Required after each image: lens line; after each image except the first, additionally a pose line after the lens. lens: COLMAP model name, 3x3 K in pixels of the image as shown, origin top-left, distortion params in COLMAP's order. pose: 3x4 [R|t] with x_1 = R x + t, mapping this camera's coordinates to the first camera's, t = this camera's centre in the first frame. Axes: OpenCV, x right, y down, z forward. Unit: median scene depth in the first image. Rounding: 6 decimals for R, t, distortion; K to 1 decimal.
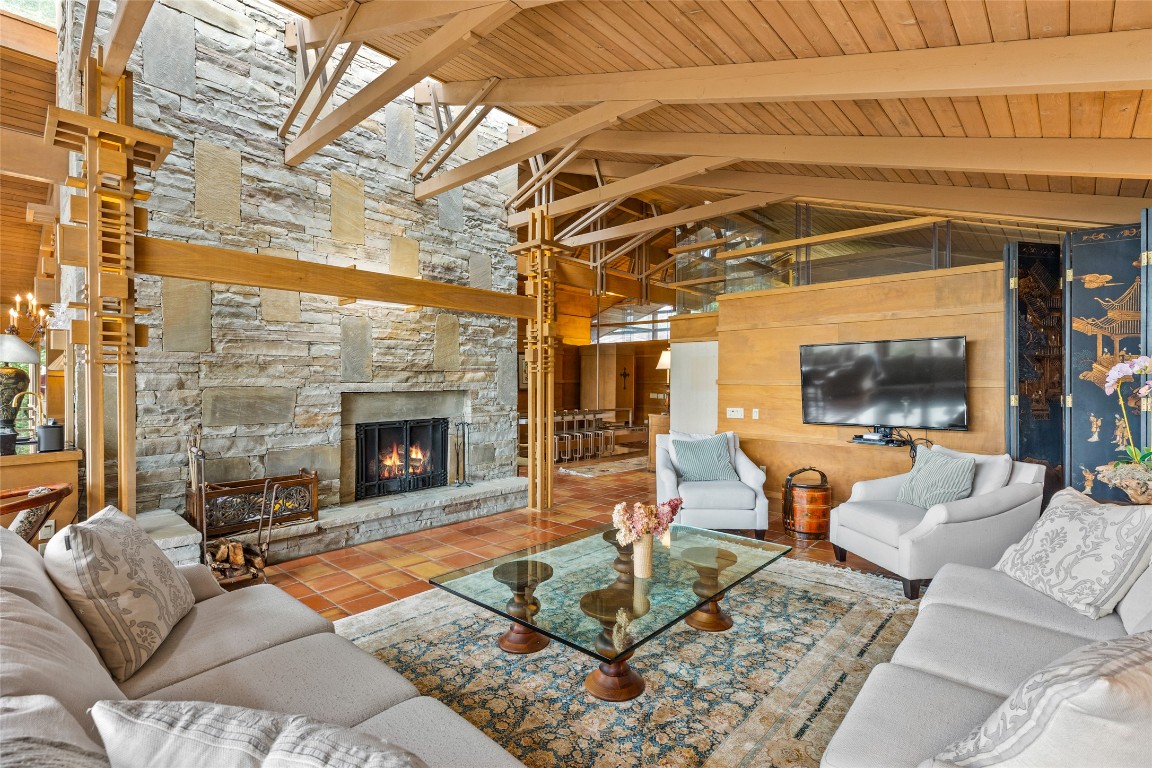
lens RADIAL K [[525.9, 0, 573.8], [0, 525.9, 384.1], [0, 0, 1]] dist [0.002393, -0.000686]
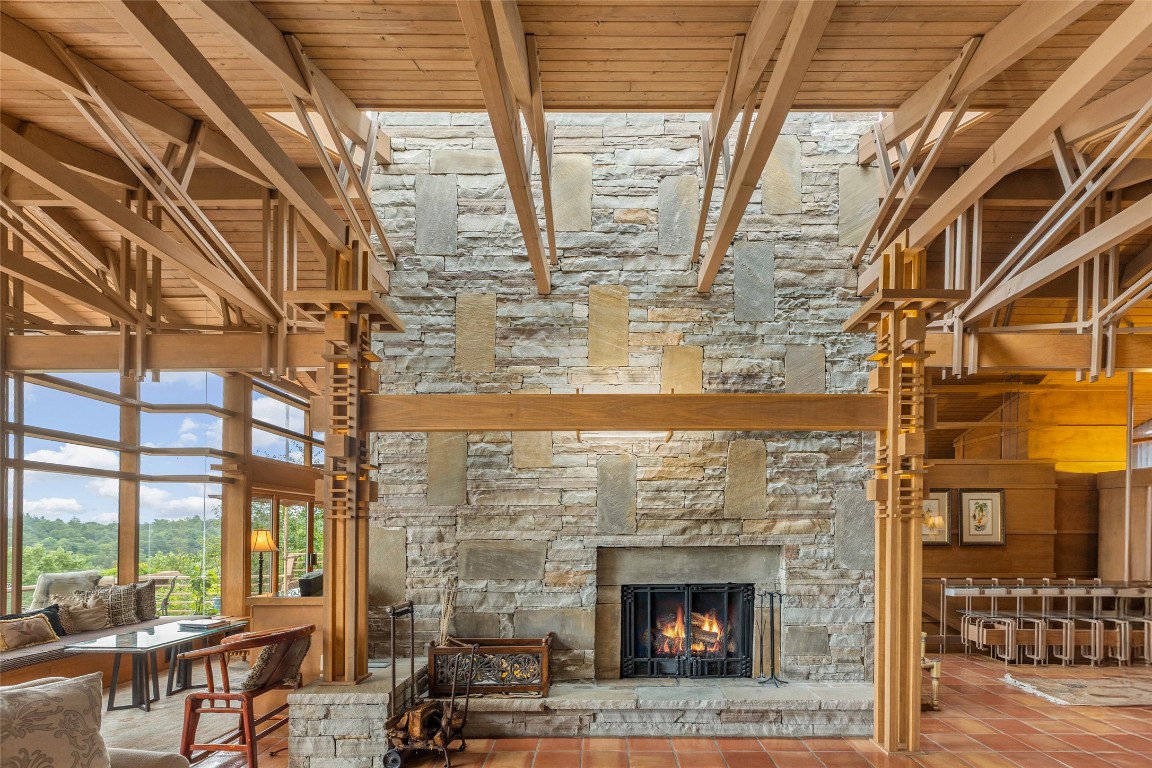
lens RADIAL K [[525.9, 0, 609.7], [0, 525.9, 533.2], [0, 0, 1]] dist [0.002393, -0.000686]
pose [[0.684460, -0.000642, -0.729050, 0.180061], [-0.000764, 0.999998, -0.001598, -0.004630], [0.729050, 0.001651, 0.684459, 0.434038]]
